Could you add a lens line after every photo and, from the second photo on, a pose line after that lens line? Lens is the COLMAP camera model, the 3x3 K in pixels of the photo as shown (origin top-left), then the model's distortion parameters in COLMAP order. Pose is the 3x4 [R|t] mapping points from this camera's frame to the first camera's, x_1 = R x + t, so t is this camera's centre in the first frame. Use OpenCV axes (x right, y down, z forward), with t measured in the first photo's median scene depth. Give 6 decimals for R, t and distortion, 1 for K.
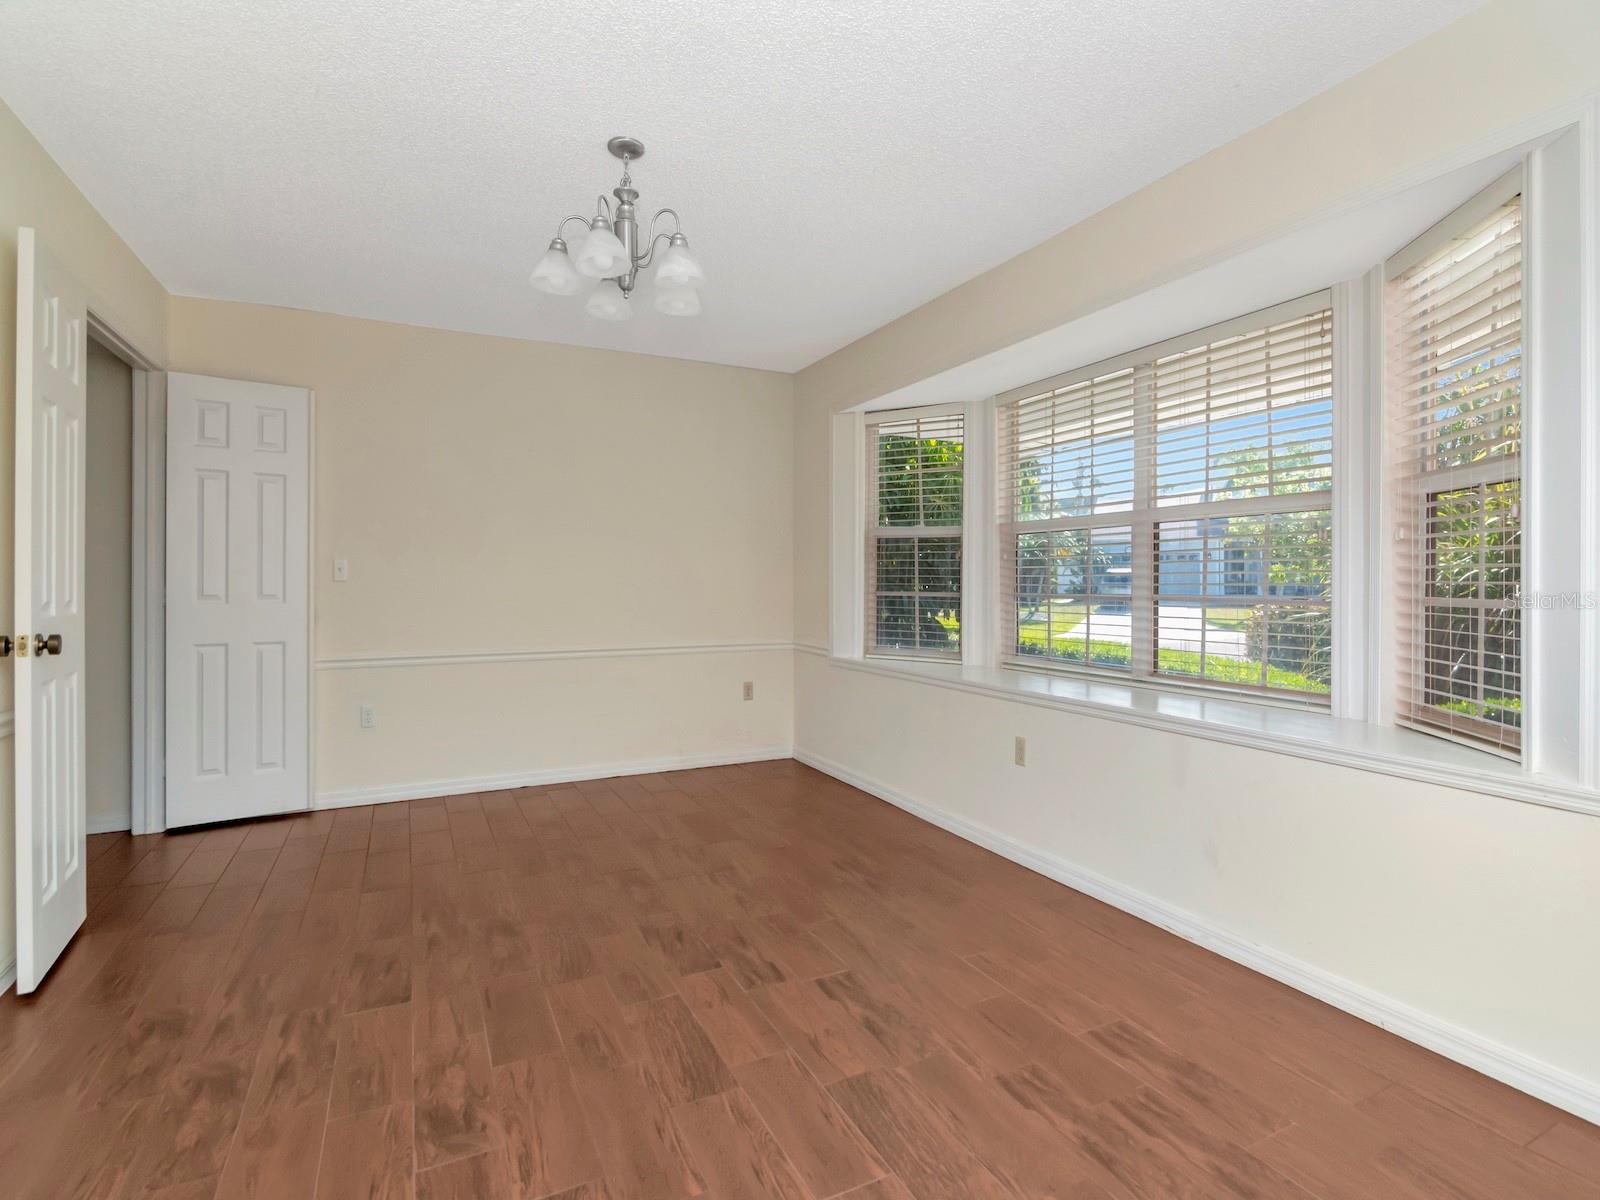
lens RADIAL K [[803.0, 0, 806.0], [0, 803.0, 583.1], [0, 0, 1]] dist [-0.003125, -0.000933]
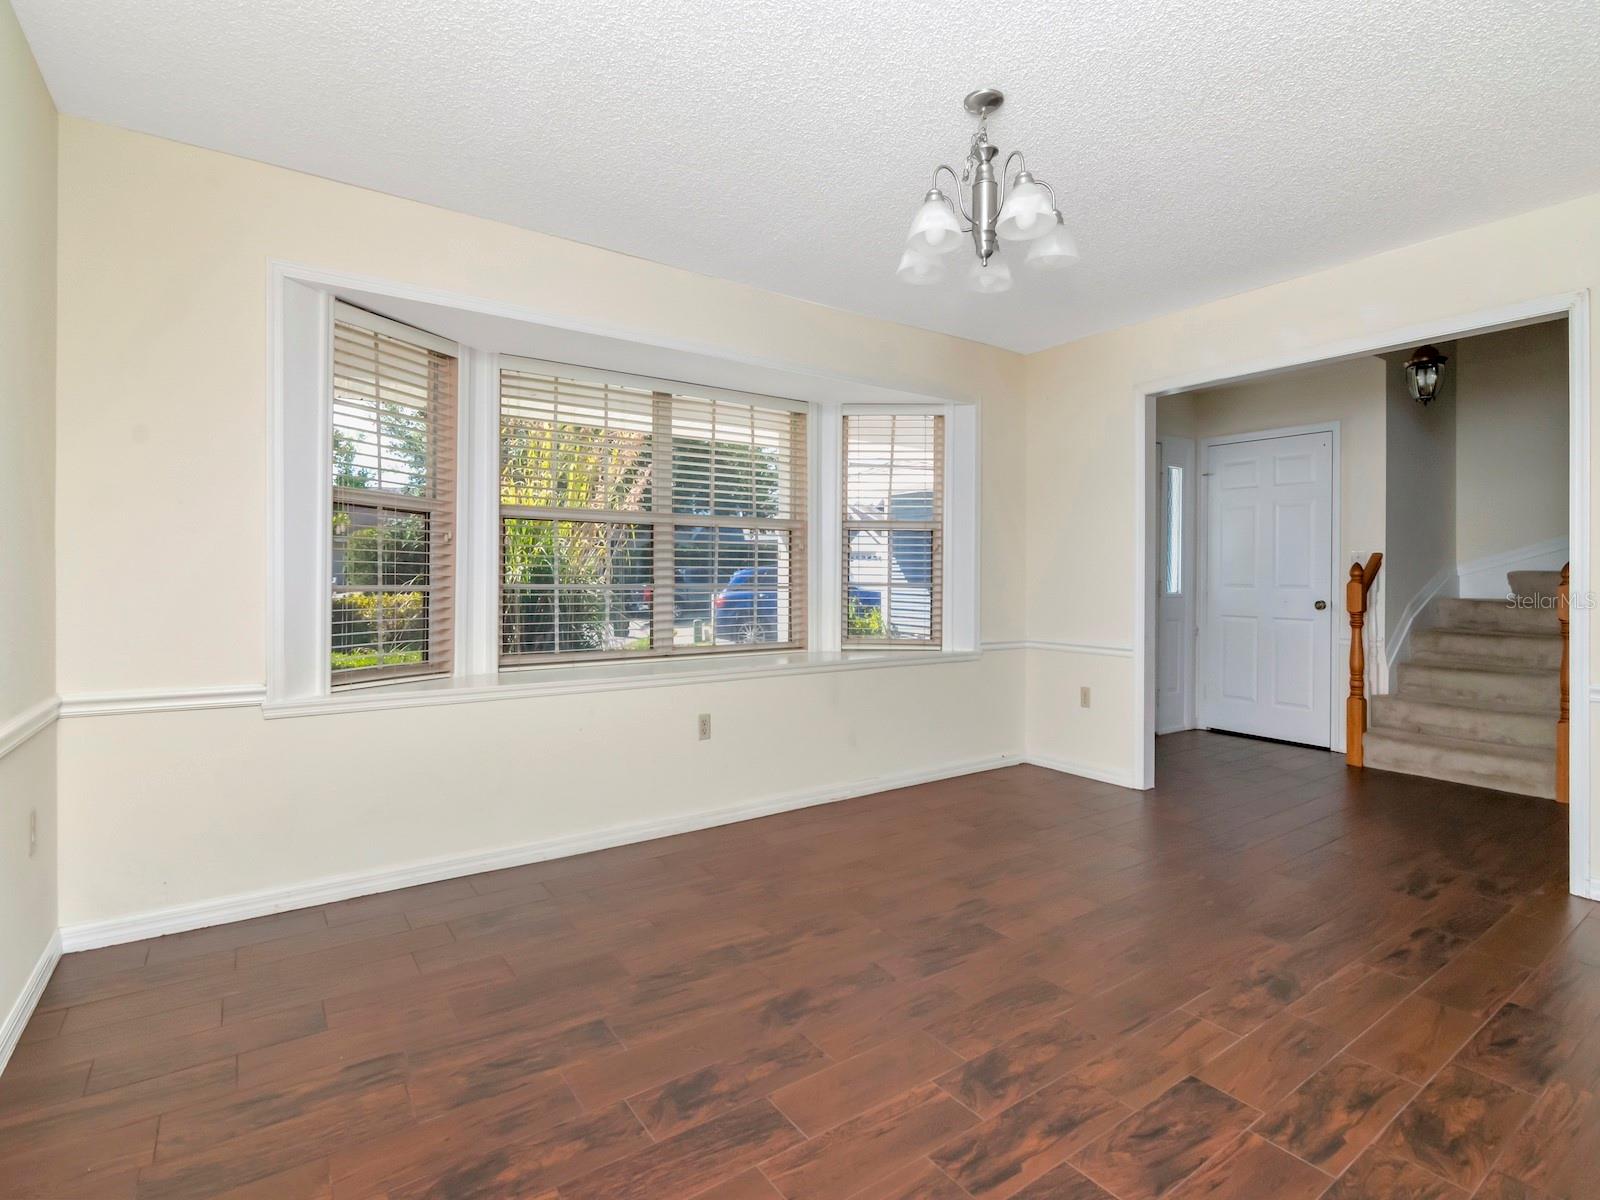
lens RADIAL K [[787.2, 0, 792.1], [0, 787.2, 580.9], [0, 0, 1]] dist [-0.000147, -0.001274]
pose [[-0.148048, -0.004322, 0.988971, -1.211460], [-0.005684, 0.999978, 0.003520, -0.007057], [-0.988964, -0.005100, -0.148069, 1.490186]]
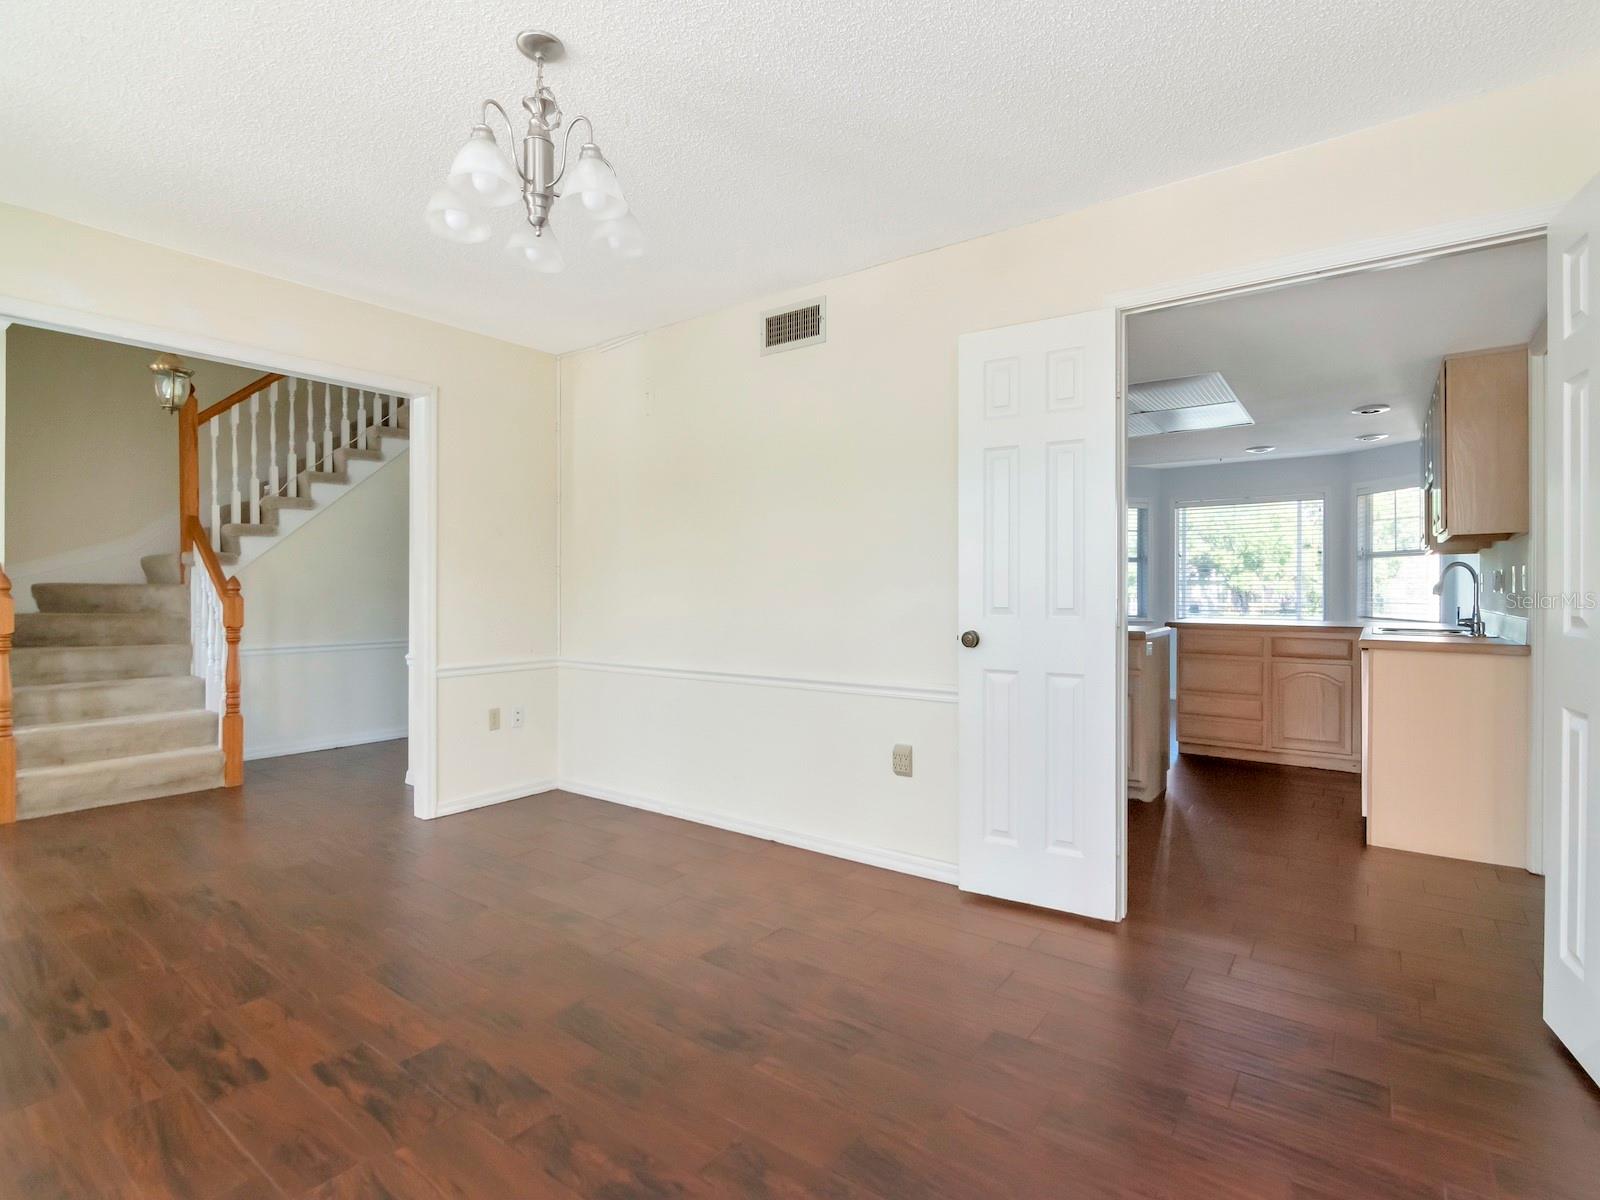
lens RADIAL K [[772.3, 0, 837.3], [0, 772.3, 591.8], [0, 0, 1]] dist [-0.011572, -0.000957]
pose [[-0.873988, -0.000971, -0.485947, -0.120384], [0.001189, 0.999991, -0.004137, -0.005539], [0.485947, -0.004194, -0.873978, 1.999409]]
